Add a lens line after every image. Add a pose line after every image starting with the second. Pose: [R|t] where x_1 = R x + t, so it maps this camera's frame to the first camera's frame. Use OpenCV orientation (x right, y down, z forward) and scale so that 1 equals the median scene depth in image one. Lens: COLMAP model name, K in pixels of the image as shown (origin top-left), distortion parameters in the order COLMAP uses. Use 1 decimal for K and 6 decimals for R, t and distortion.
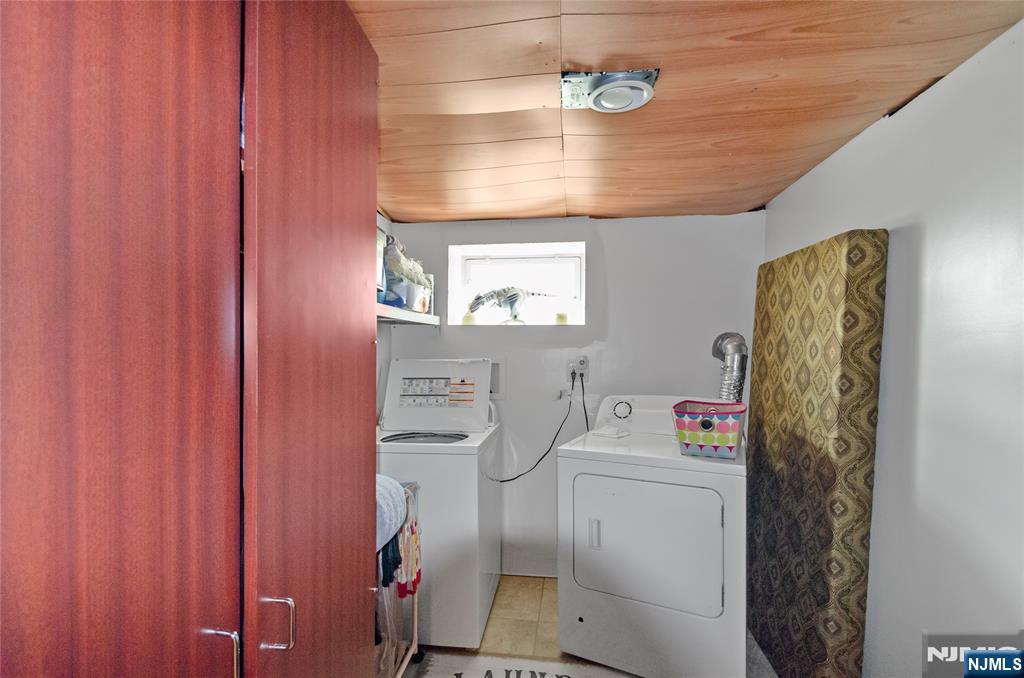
lens RADIAL K [[456.9, 0, 514.7], [0, 456.9, 356.7], [0, 0, 1]] dist [0.000198, -0.000060]
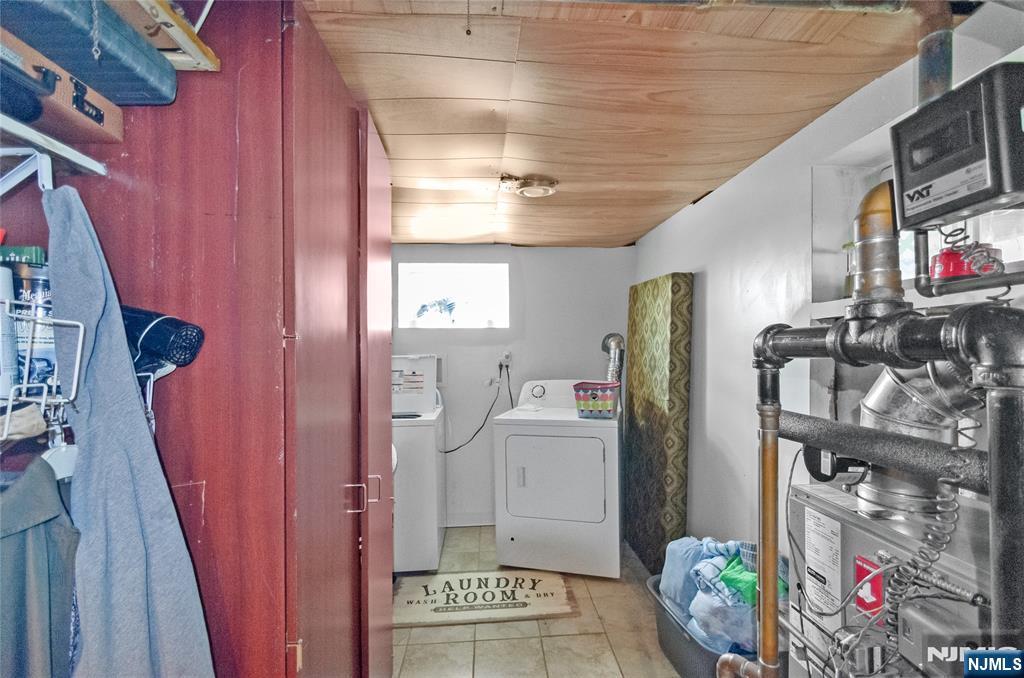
lens RADIAL K [[454.0, 0, 517.4], [0, 454.0, 340.8], [0, 0, 1]] dist [-0.002003, -0.000517]
pose [[0.981123, -0.007958, 0.193222, -0.103458], [0.013454, 0.999541, -0.027146, 0.004186], [-0.192917, 0.029233, 0.980780, -0.384431]]
